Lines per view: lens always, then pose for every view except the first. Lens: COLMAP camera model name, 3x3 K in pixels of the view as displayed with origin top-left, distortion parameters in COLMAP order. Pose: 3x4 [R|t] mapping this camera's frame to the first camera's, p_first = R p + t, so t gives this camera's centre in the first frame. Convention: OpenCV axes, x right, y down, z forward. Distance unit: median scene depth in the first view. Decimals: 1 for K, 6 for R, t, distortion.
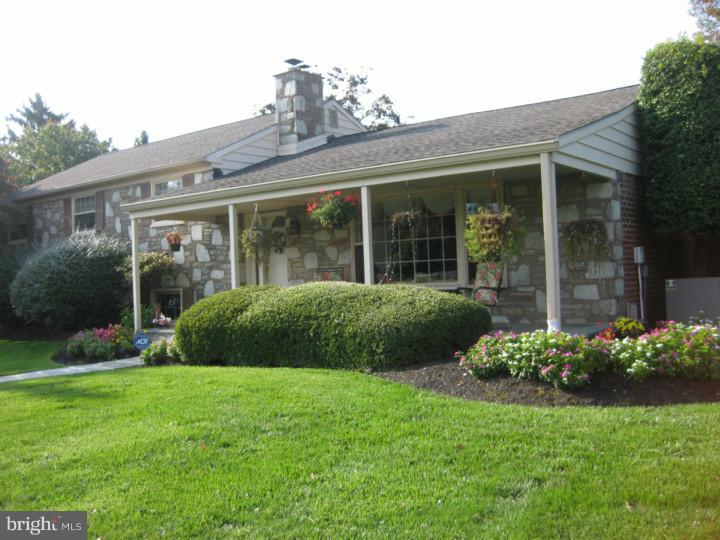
lens RADIAL K [[741.3, 0, 359.9], [0, 741.3, 270.1], [0, 0, 1]] dist [-0.130568, 0.000000]
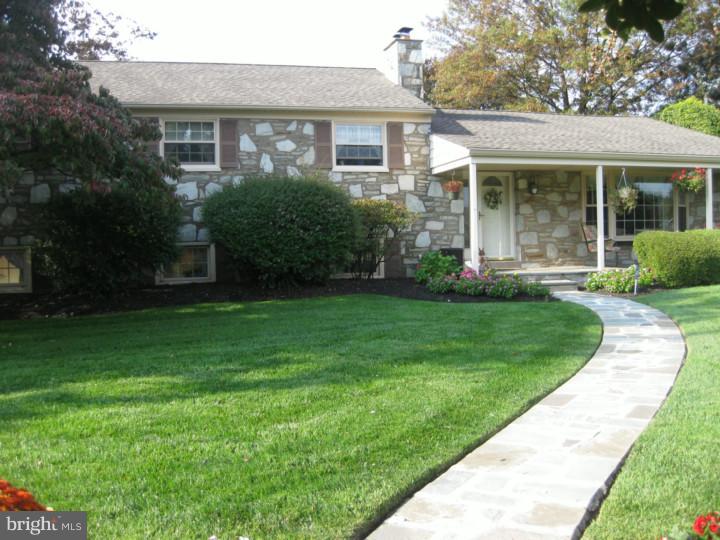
lens RADIAL K [[741.3, 0, 359.9], [0, 741.3, 269.8], [0, 0, 1]] dist [-0.130568, 0.000000]
pose [[0.592737, 0.003844, 0.805387, -1.078566], [-0.005613, 0.999984, -0.000641, 0.068459], [-0.805376, -0.004141, 0.592749, 0.469306]]
